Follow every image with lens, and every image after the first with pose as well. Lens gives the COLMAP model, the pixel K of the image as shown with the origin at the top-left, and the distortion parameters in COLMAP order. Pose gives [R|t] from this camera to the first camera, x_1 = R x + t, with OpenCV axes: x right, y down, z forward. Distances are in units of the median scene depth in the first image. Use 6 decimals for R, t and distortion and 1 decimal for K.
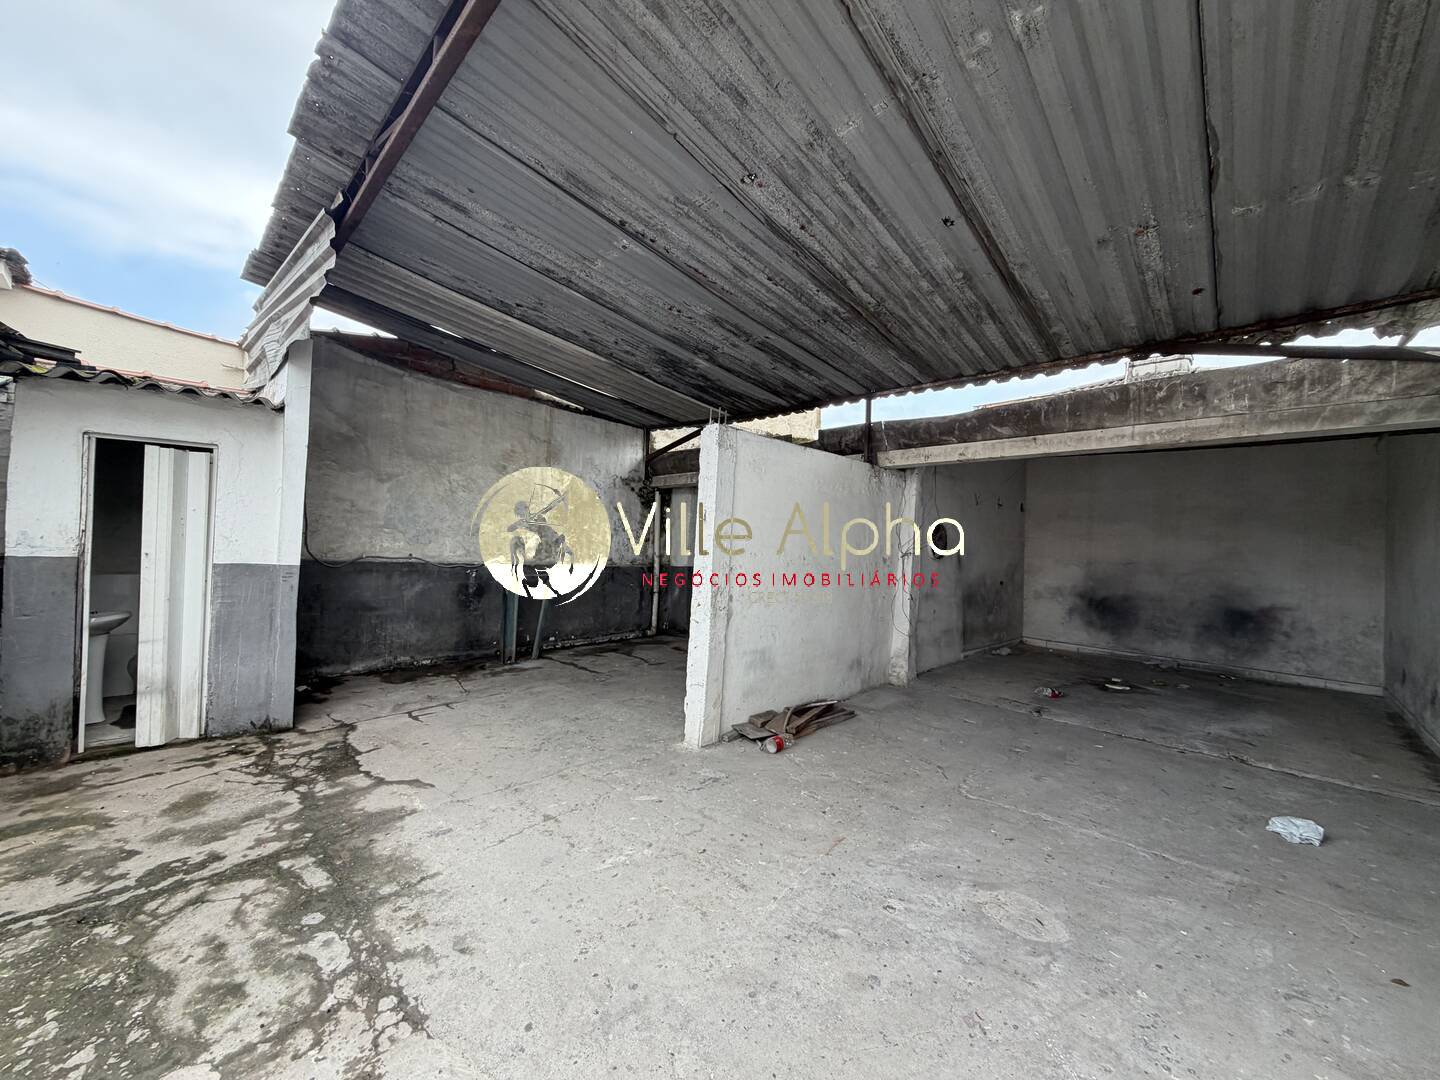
lens RADIAL K [[572.9, 0, 714.6], [0, 572.9, 541.6], [0, 0, 1]] dist [0.001692, -0.000192]
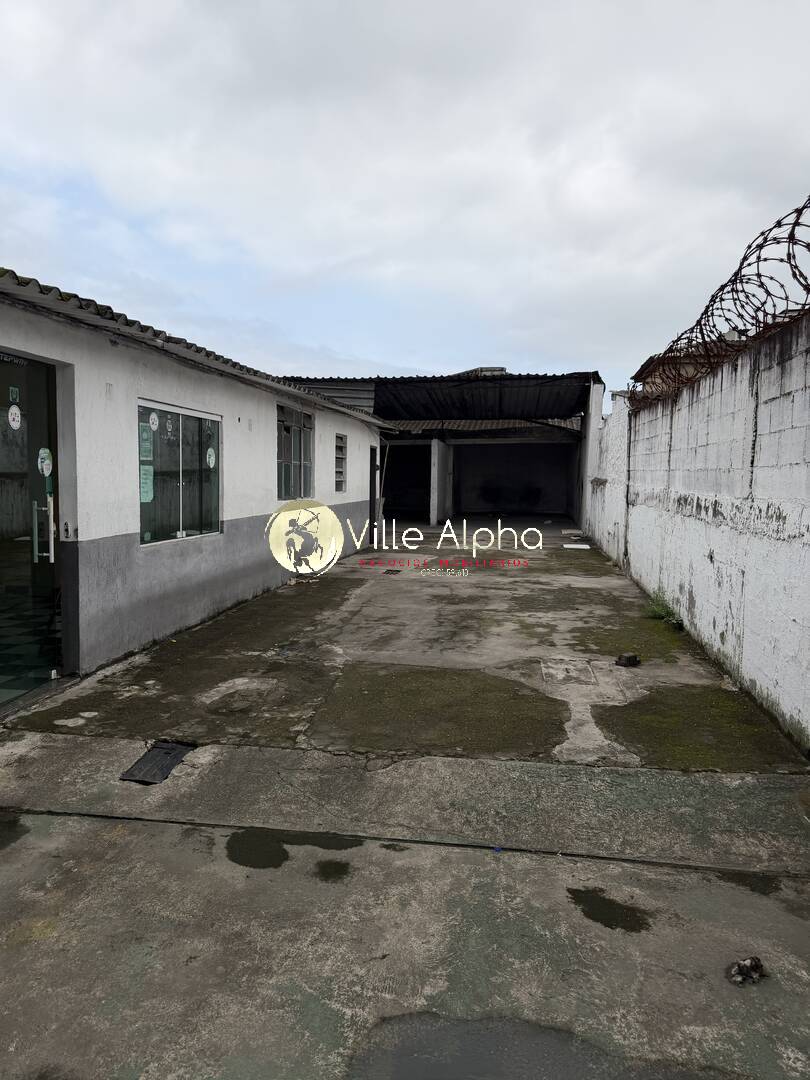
lens RADIAL K [[763.2, 0, 402.7], [0, 763.2, 547.6], [0, 0, 1]] dist [0.007832, -0.079253]
pose [[0.811547, -0.094215, 0.576641, -3.302787], [0.031311, 0.992508, 0.118096, -0.112755], [-0.583447, -0.077785, 0.808418, -3.109457]]
